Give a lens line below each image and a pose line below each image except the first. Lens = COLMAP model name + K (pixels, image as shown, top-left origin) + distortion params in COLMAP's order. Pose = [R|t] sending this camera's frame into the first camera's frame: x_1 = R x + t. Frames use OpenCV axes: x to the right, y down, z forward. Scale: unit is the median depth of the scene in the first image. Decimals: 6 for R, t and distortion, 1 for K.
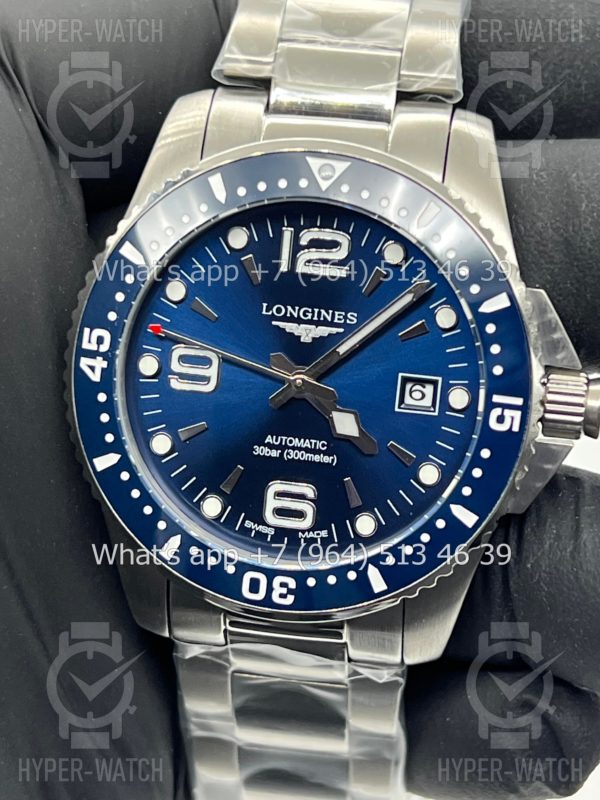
lens RADIAL K [[1821.9, 0, 308.5], [0, 1821.9, 421.7], [0, 0, 1]] dist [0.224885, 0.000000]
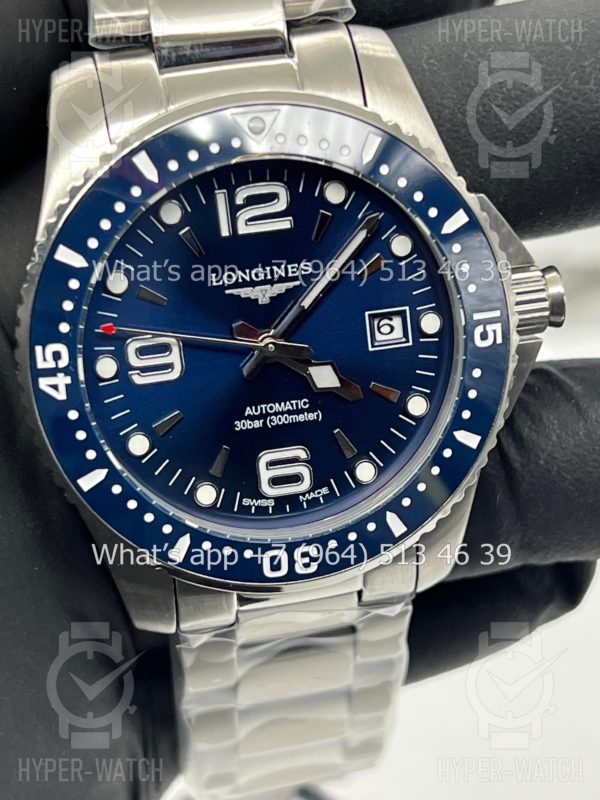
lens RADIAL K [[1821.9, 0, 306.6], [0, 1821.9, 405.7], [0, 0, 1]] dist [0.224885, 0.000000]
pose [[0.939002, -0.253827, 0.232050, -0.215240], [0.227875, 0.964567, 0.132983, -0.113954], [-0.257582, -0.071994, 0.963571, 0.074266]]
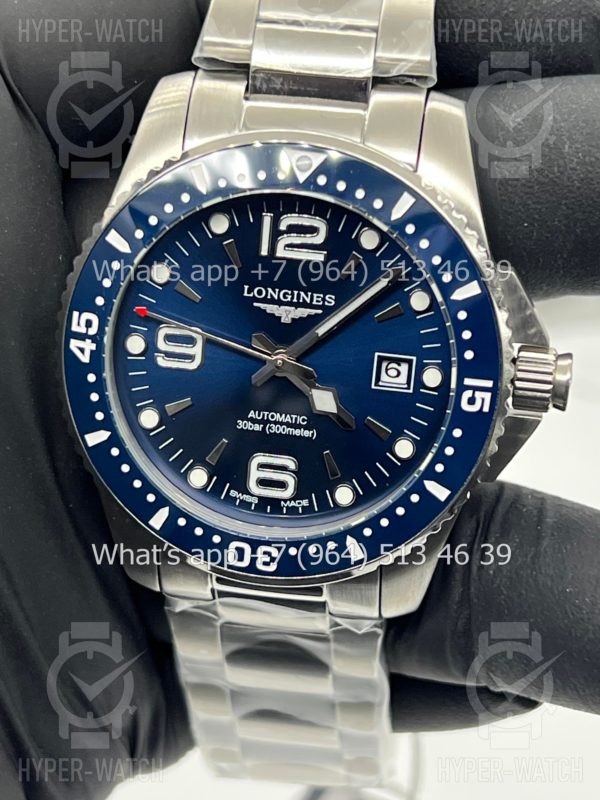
lens RADIAL K [[1821.9, 0, 301.9], [0, 1821.9, 401.1], [0, 0, 1]] dist [0.224885, 0.000000]
pose [[0.999954, -0.007302, -0.006147, 0.013781], [0.007942, 0.993731, 0.111513, -0.115454], [0.005294, -0.111556, 0.993744, -0.041201]]
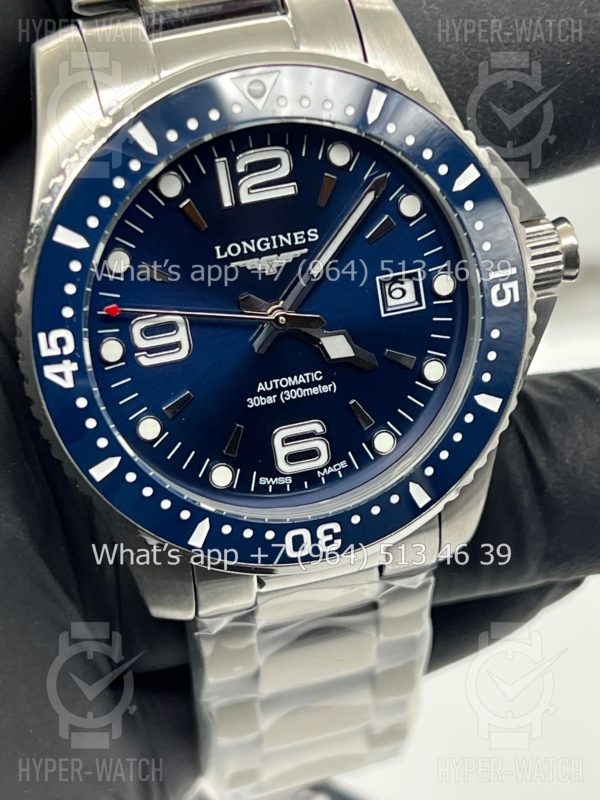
lens RADIAL K [[1821.9, 0, 298.9], [0, 1821.9, 402.3], [0, 0, 1]] dist [0.224885, 0.000000]
pose [[0.912634, -0.314837, 0.260723, -0.247225], [0.277102, 0.945386, 0.171636, -0.136182], [-0.300521, -0.084394, 0.950034, 0.124206]]
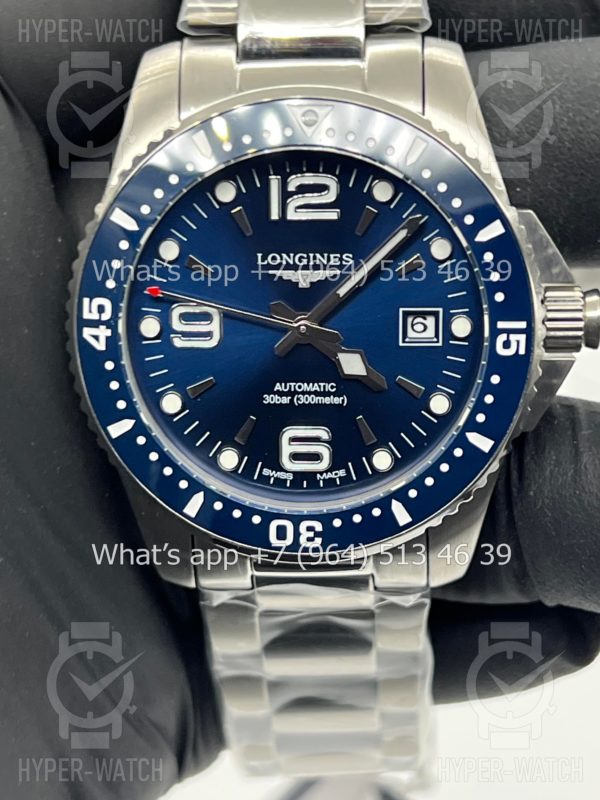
lens RADIAL K [[1821.9, 0, 305.9], [0, 1821.9, 400.8], [0, 0, 1]] dist [0.224885, 0.000000]
pose [[0.991397, -0.114872, 0.062747, -0.071015], [0.110173, 0.991167, 0.073822, -0.056049], [-0.070673, -0.066274, 0.995296, -0.006249]]
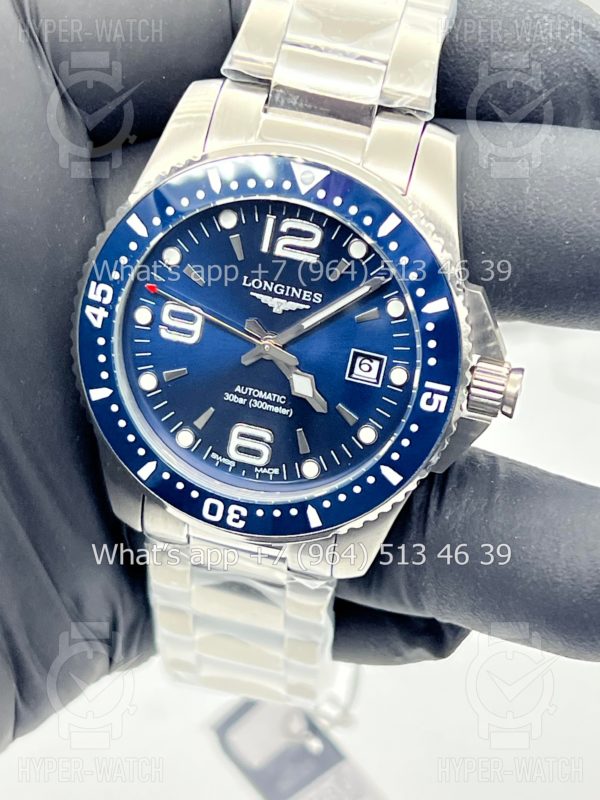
lens RADIAL K [[1821.9, 0, 304.9], [0, 1821.9, 404.3], [0, 0, 1]] dist [0.224885, 0.000000]
pose [[0.993837, 0.109866, -0.014730, 0.040598], [-0.106172, 0.981654, 0.158377, -0.174817], [0.031860, -0.155837, 0.987269, -0.175642]]
